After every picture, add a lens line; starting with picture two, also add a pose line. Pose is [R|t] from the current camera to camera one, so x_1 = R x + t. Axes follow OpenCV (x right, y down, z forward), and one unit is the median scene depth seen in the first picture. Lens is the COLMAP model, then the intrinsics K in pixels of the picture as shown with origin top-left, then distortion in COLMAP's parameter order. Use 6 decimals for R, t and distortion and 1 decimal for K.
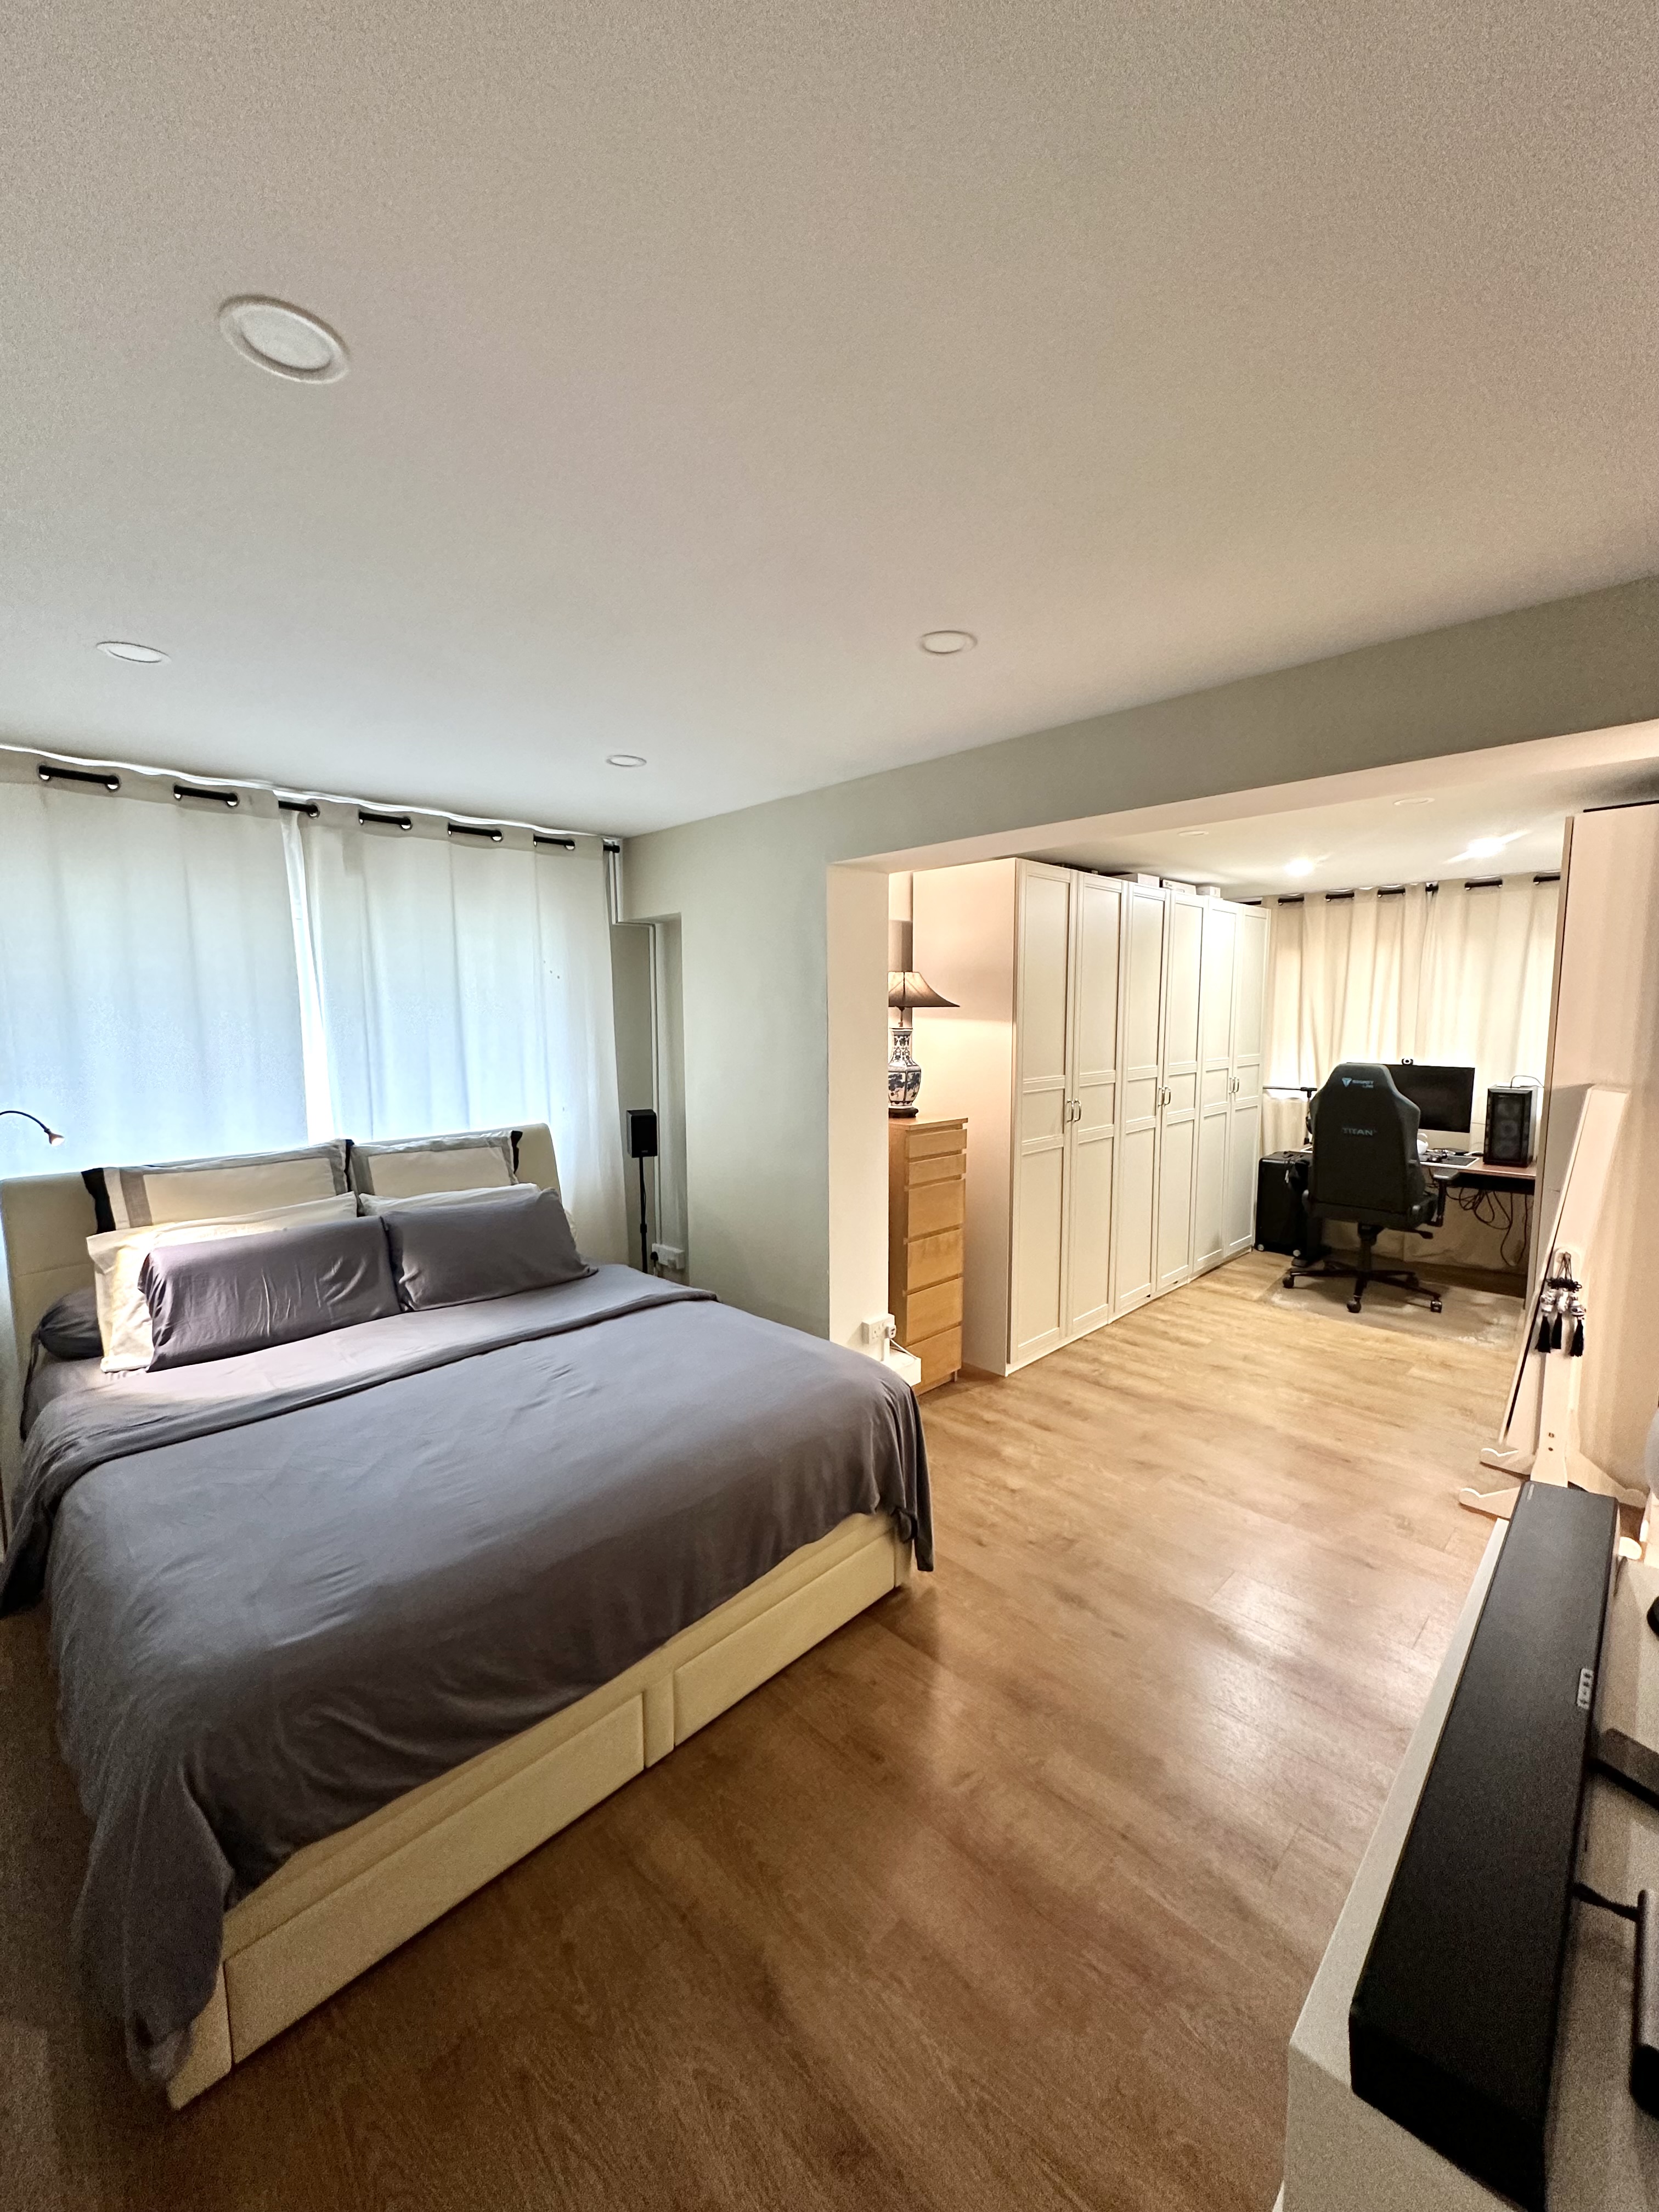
lens RADIAL K [[879.7, 0, 858.5], [0, 879.7, 1106.6], [0, 0, 1]] dist [-0.000448, 0.000147]
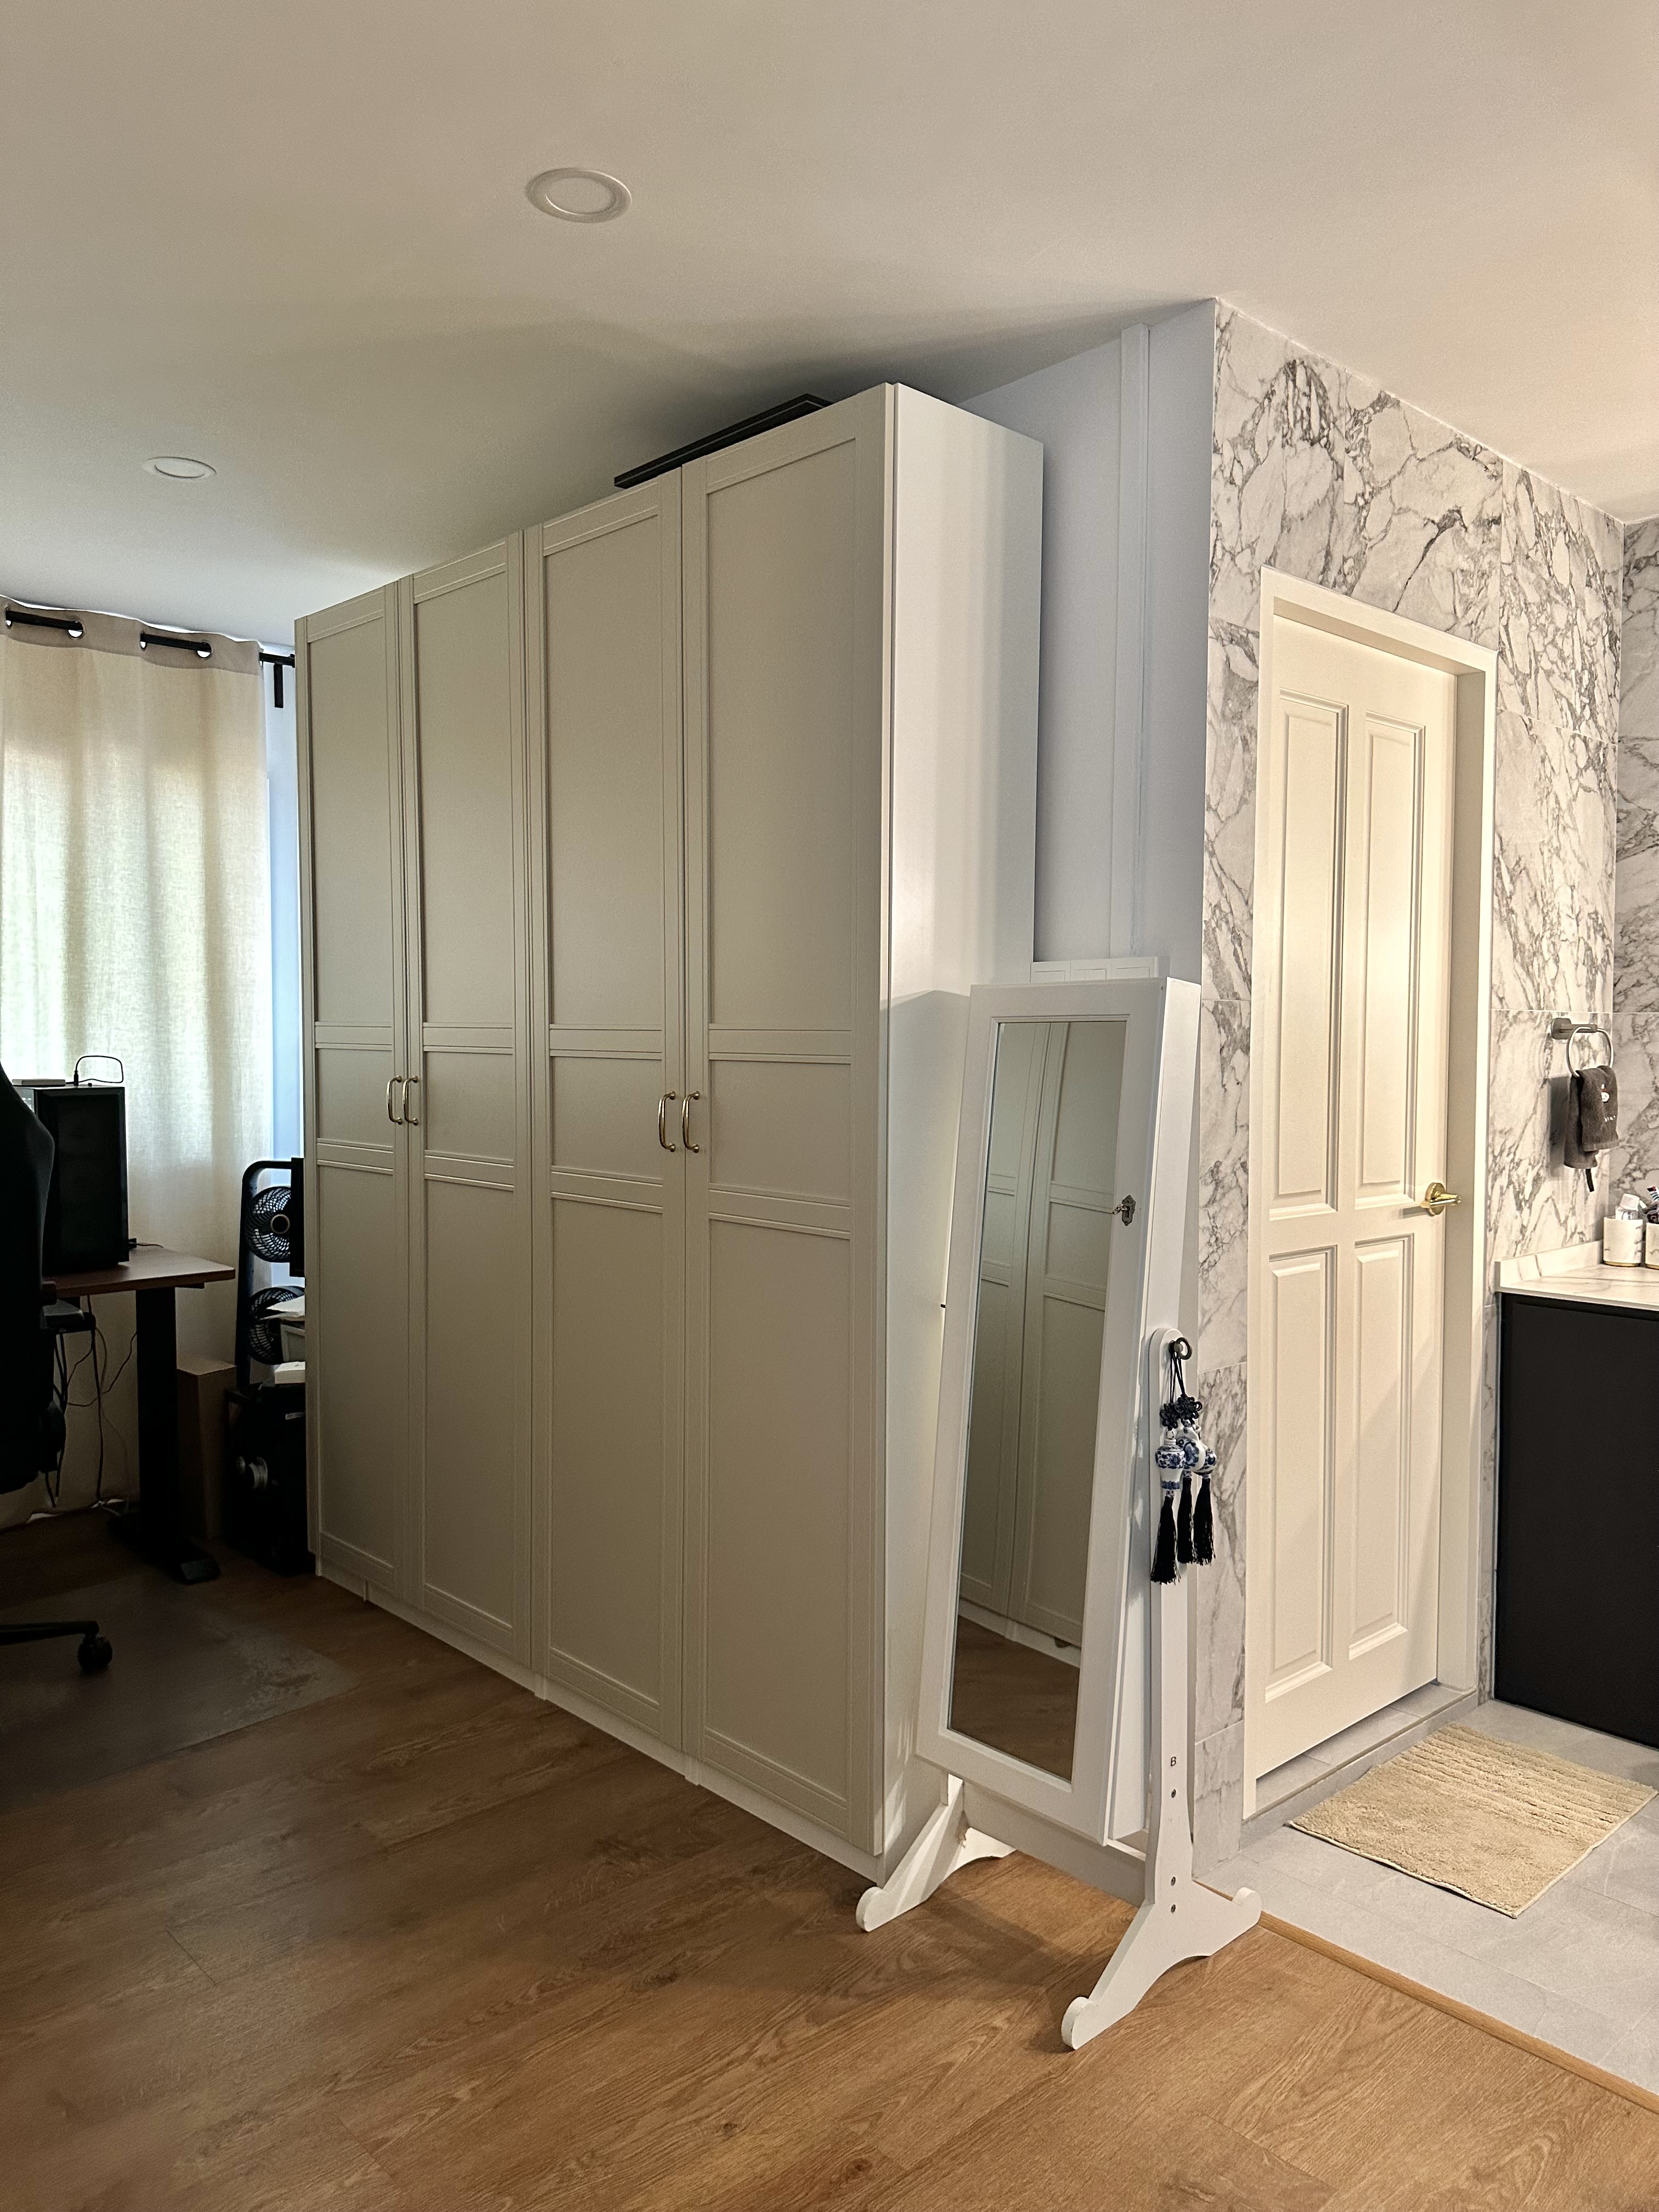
lens RADIAL K [[1583.9, 0, 829.0], [0, 1583.9, 1110.4], [0, 0, 1]] dist [0.100927, -0.139586]
pose [[0.059263, -0.045848, 0.997189, -0.011362], [0.106063, 0.993579, 0.039379, -0.001784], [-0.992592, 0.103431, 0.063745, 0.868590]]
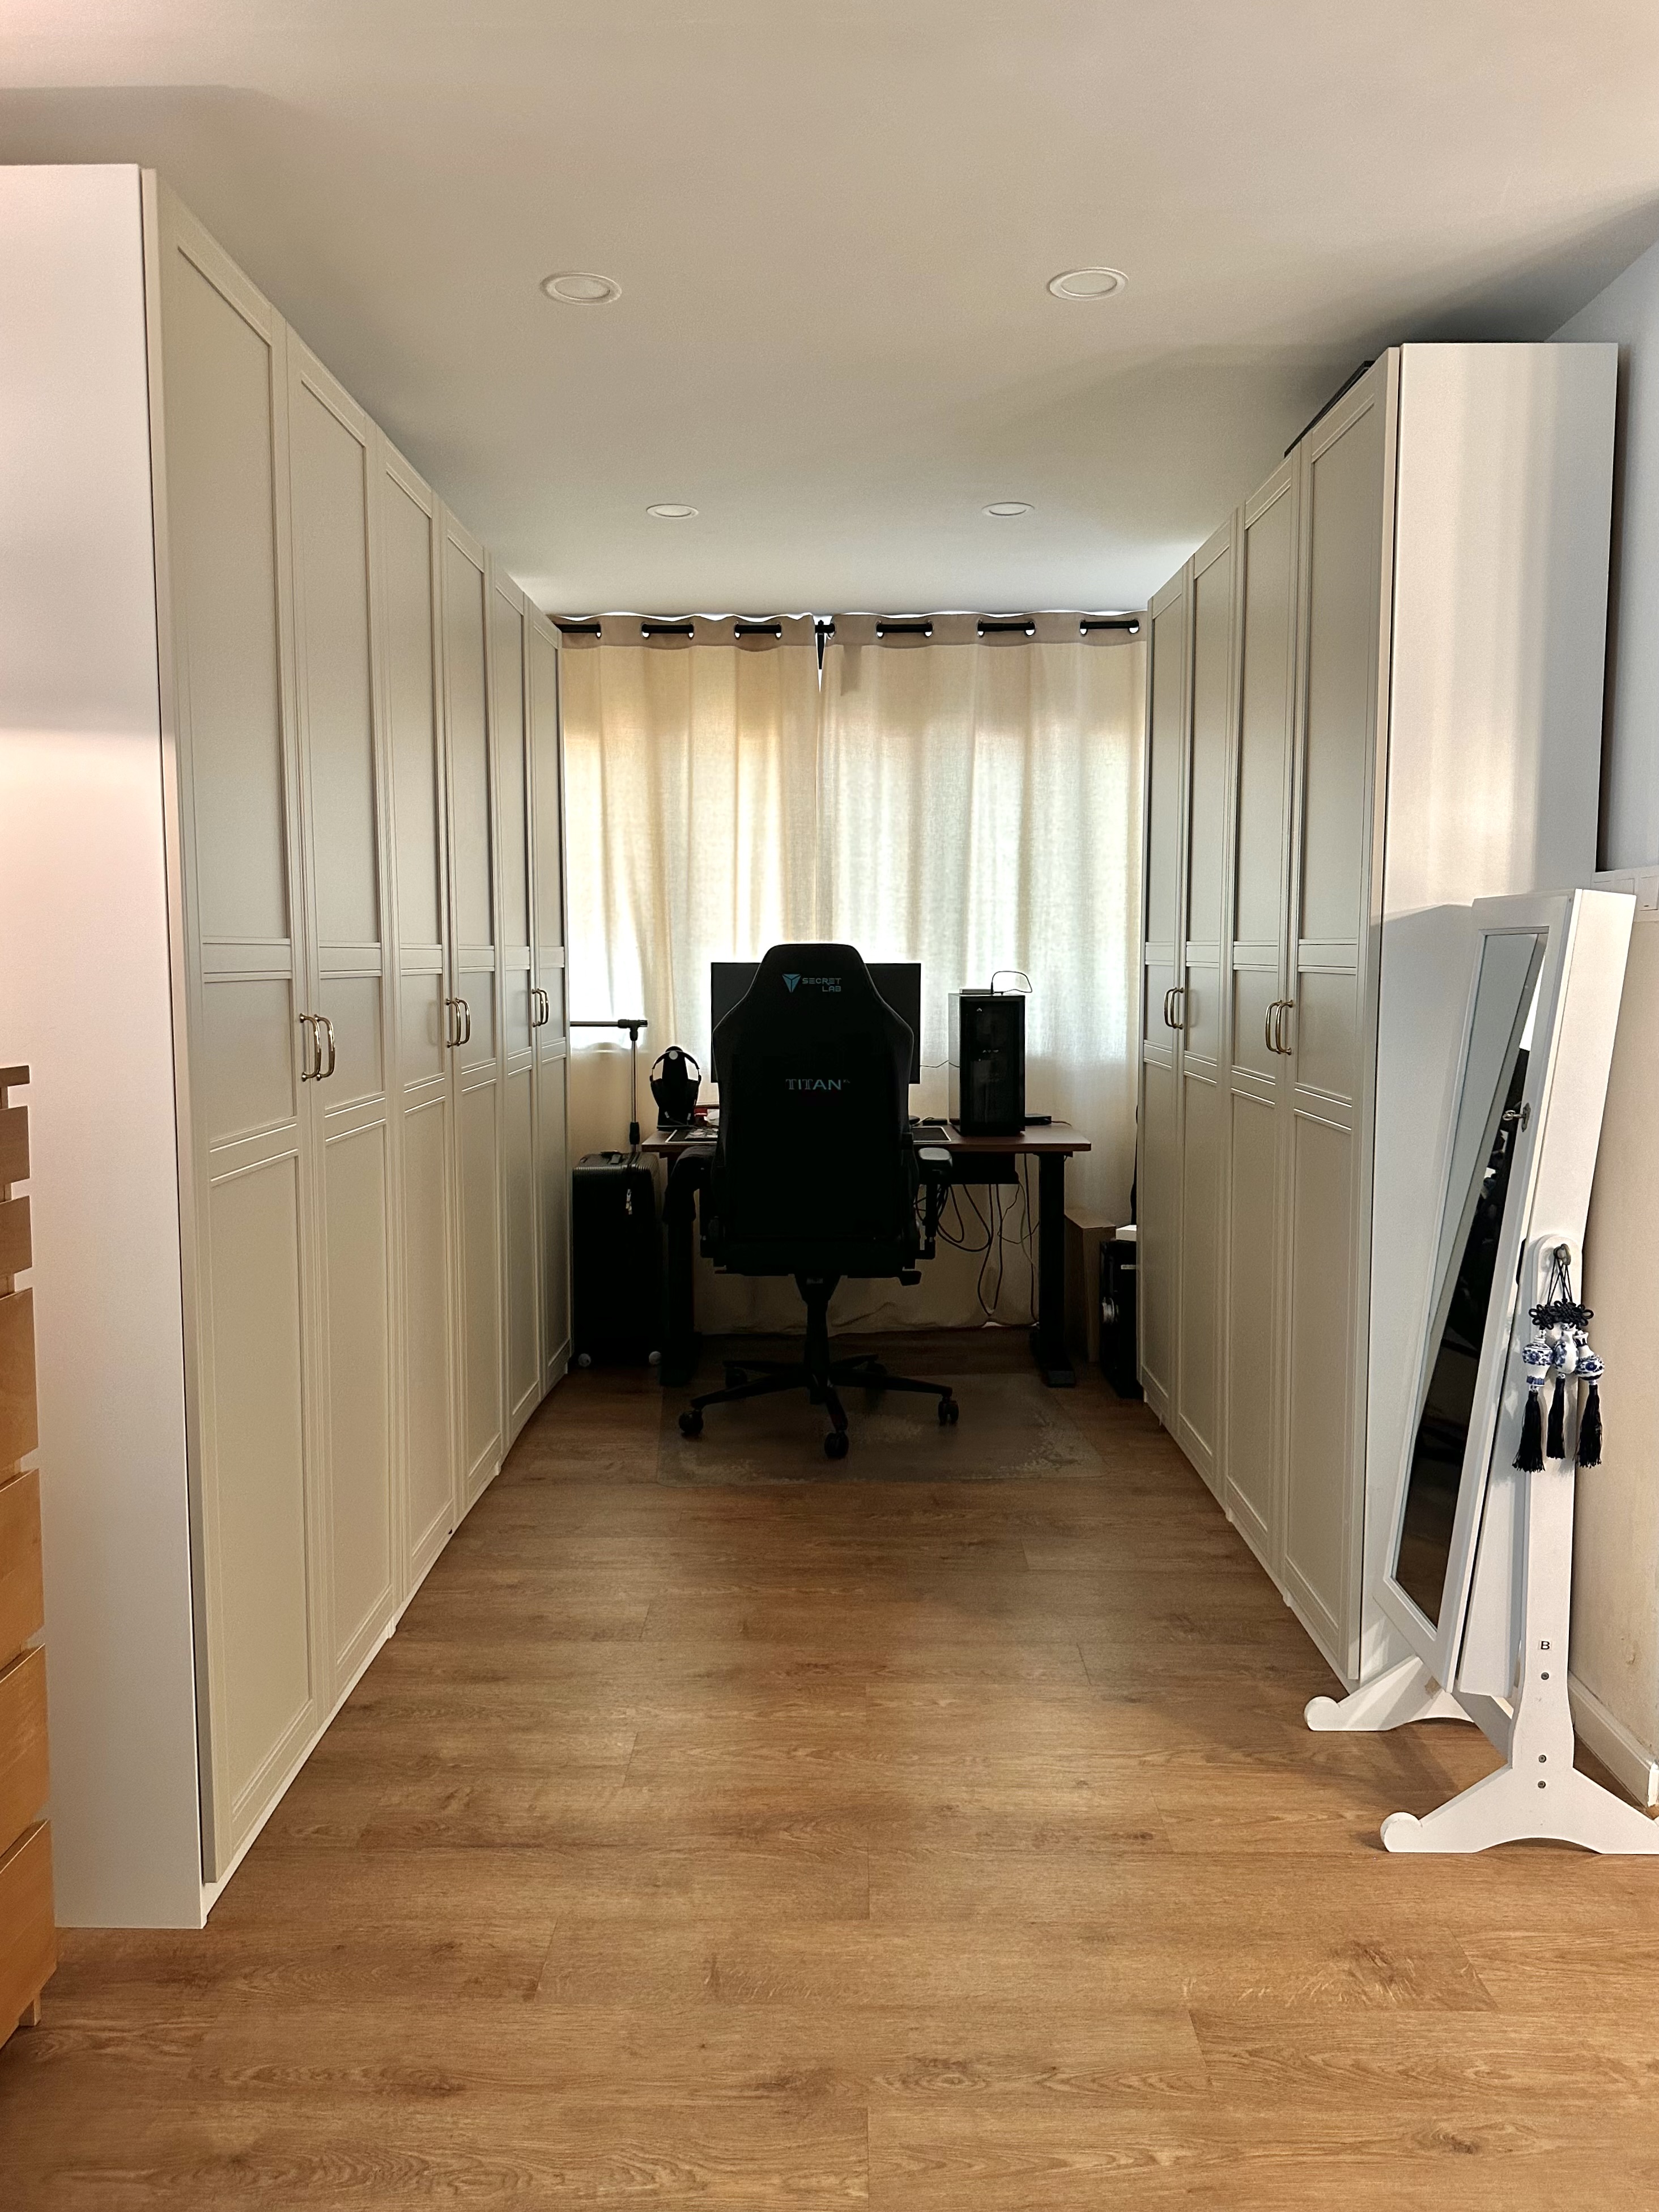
lens RADIAL K [[1616.3, 0, 821.2], [0, 1616.3, 1117.5], [0, 0, 1]] dist [0.194293, -0.225280]
pose [[0.727317, -0.069013, 0.682823, -0.056235], [0.075553, 0.996935, 0.020284, 0.040155], [-0.682130, 0.036836, 0.730302, 0.485873]]
